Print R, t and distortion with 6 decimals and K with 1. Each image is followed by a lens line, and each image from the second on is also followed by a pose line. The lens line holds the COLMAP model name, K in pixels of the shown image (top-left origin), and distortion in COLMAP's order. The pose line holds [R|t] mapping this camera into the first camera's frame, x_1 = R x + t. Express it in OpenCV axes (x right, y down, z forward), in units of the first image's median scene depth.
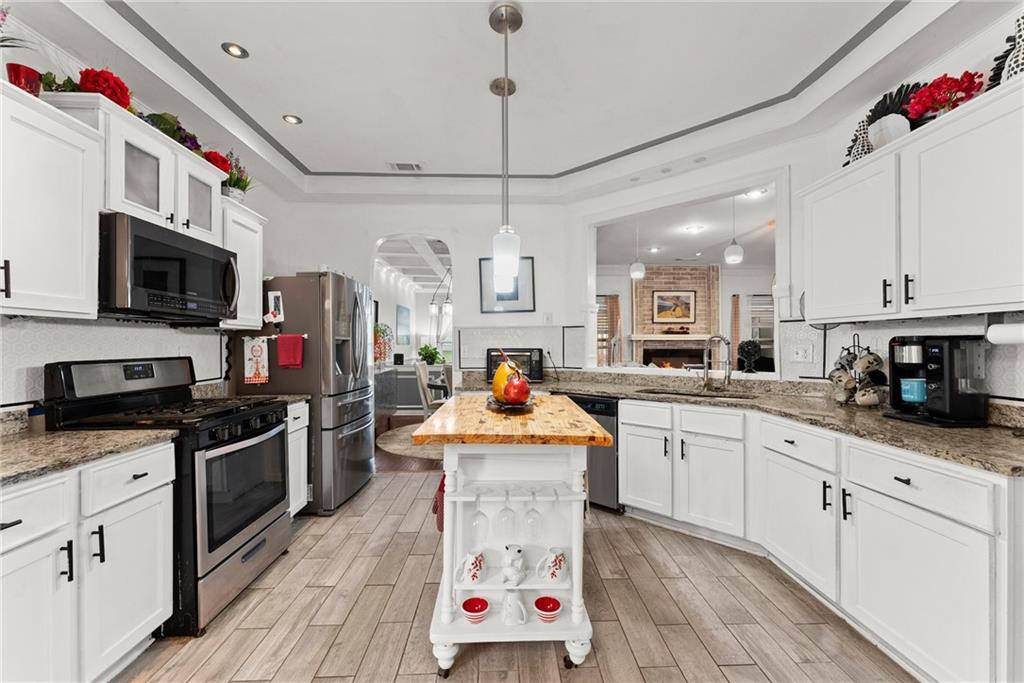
lens RADIAL K [[421.2, 0, 511.1], [0, 421.2, 342.1], [0, 0, 1]] dist [0.001843, -0.000643]
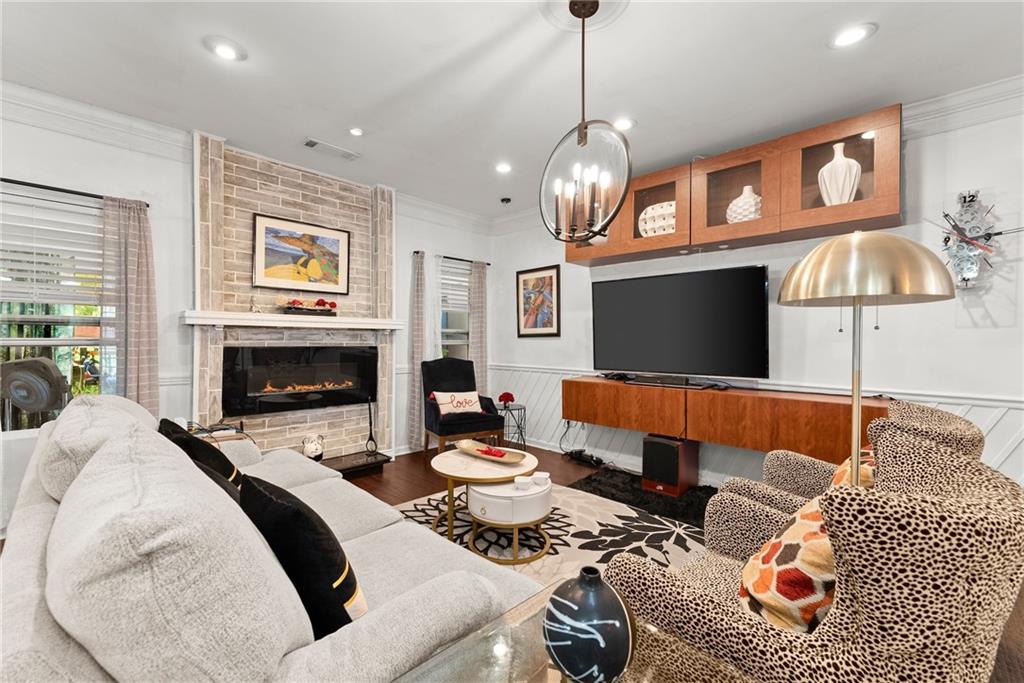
lens RADIAL K [[421.2, 0, 513.5], [0, 421.2, 343.3], [0, 0, 1]] dist [0.001843, -0.000643]
pose [[0.715081, 0.001507, 0.699040, 0.626870], [-0.016318, 0.999761, 0.014537, 0.006302], [-0.698851, -0.021802, 0.714935, 1.387881]]
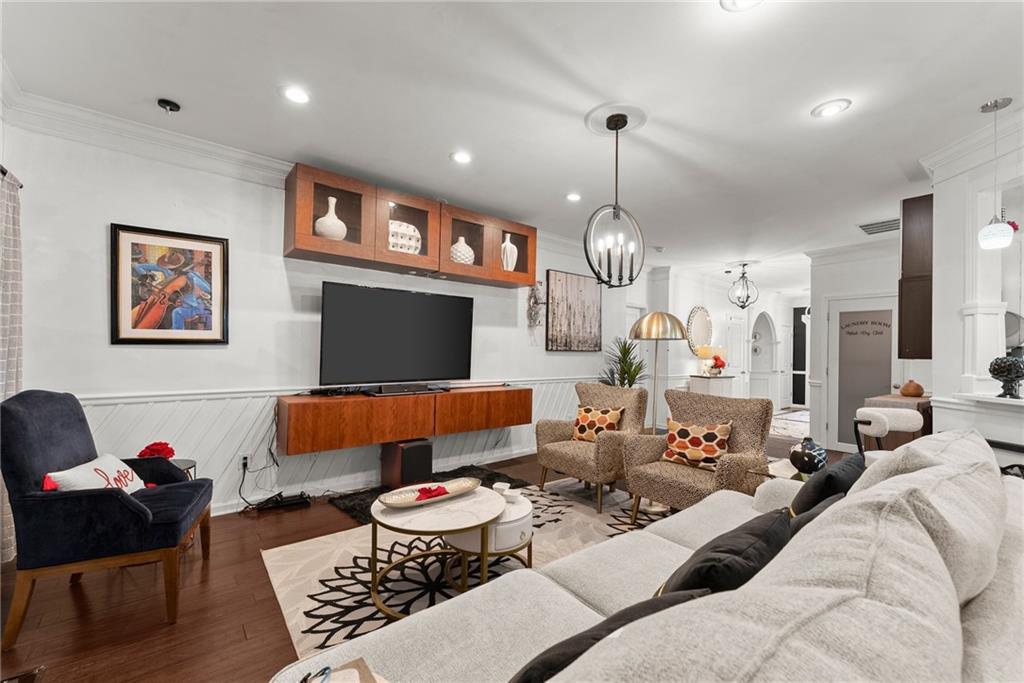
lens RADIAL K [[421.2, 0, 506.5], [0, 421.2, 349.1], [0, 0, 1]] dist [0.001843, -0.000643]
pose [[-0.600462, 0.000009, 0.799653, 0.554577], [-0.021516, 0.999638, -0.016167, 0.015184], [-0.799364, -0.026913, -0.600245, 2.515947]]
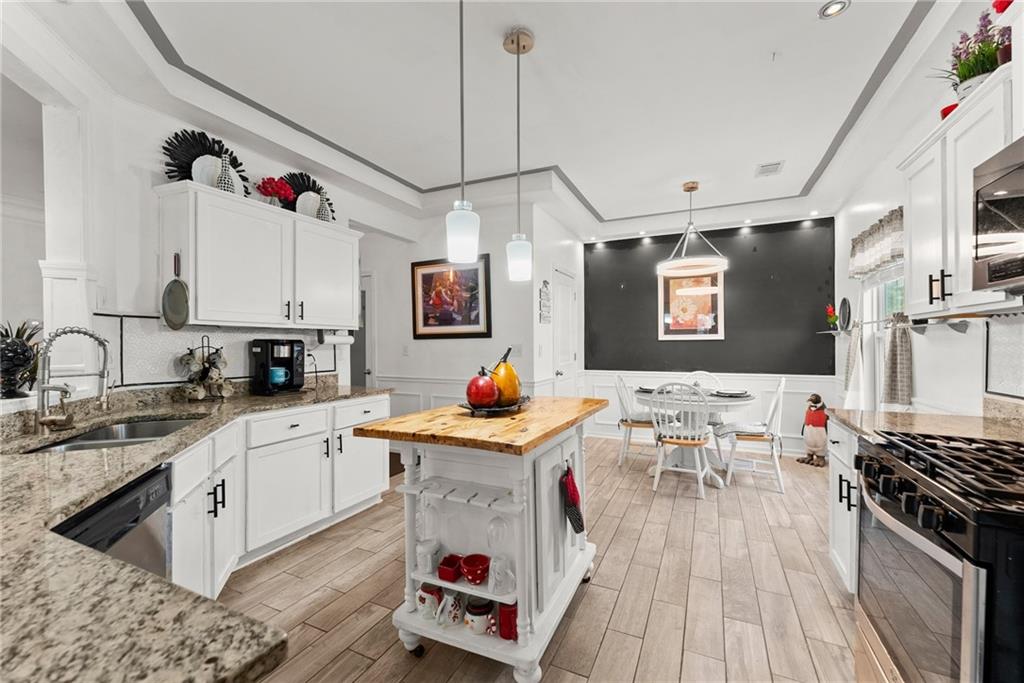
lens RADIAL K [[421.2, 0, 512.5], [0, 421.2, 343.3], [0, 0, 1]] dist [0.001843, -0.000643]
pose [[-0.890921, 0.006755, 0.454107, -0.325947], [0.003498, 0.999962, -0.008012, 0.009834], [-0.454144, -0.005550, -0.890911, 1.323698]]
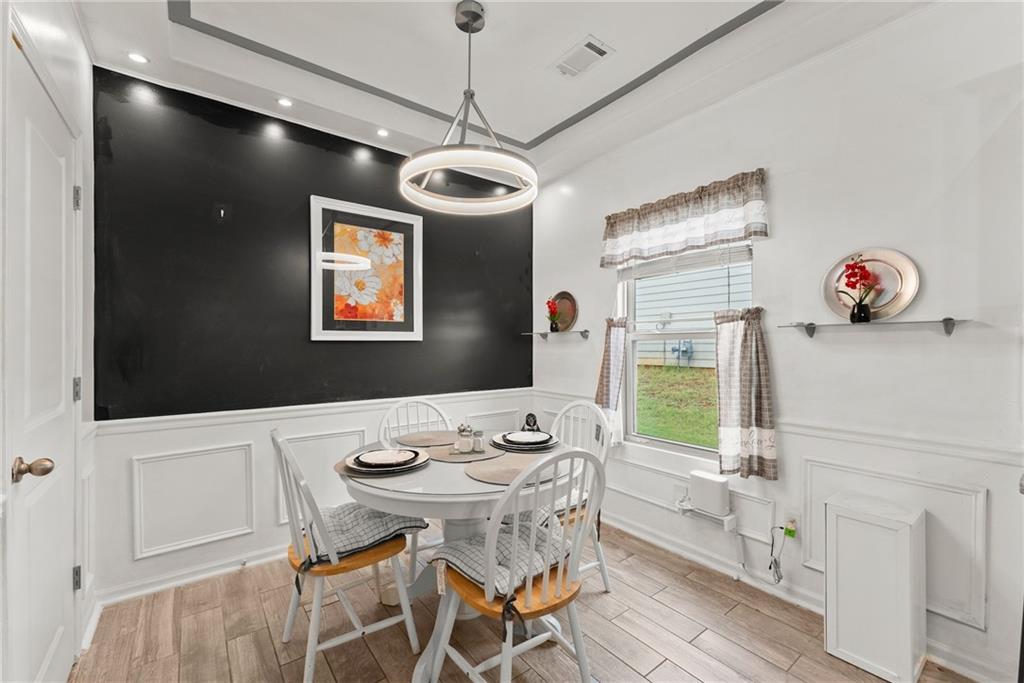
lens RADIAL K [[421.2, 0, 514.0], [0, 421.2, 346.0], [0, 0, 1]] dist [0.001843, -0.000643]
pose [[-0.809772, 0.002149, -0.586741, 0.121355], [0.005628, 0.999976, -0.004104, 0.001936], [0.586718, -0.006626, -0.809764, 0.368985]]
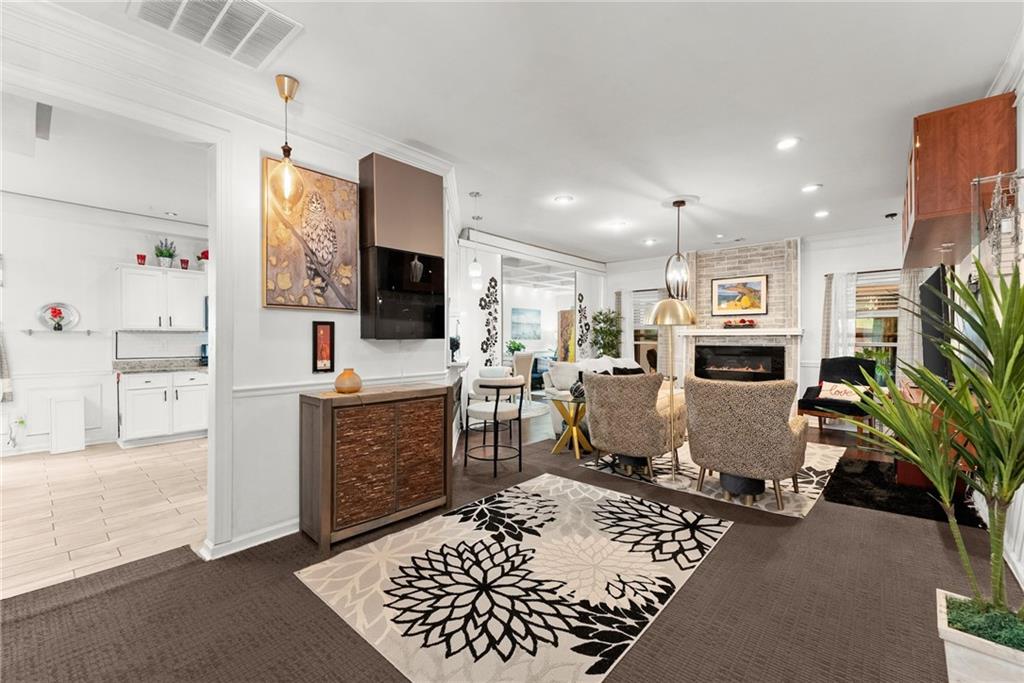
lens RADIAL K [[421.2, 0, 509.2], [0, 421.2, 343.5], [0, 0, 1]] dist [0.001843, -0.000643]
pose [[0.725958, 0.010463, -0.687660, 1.783124], [0.001117, 0.999865, 0.016392, -0.007139], [0.687738, -0.012668, 0.725848, 0.177362]]
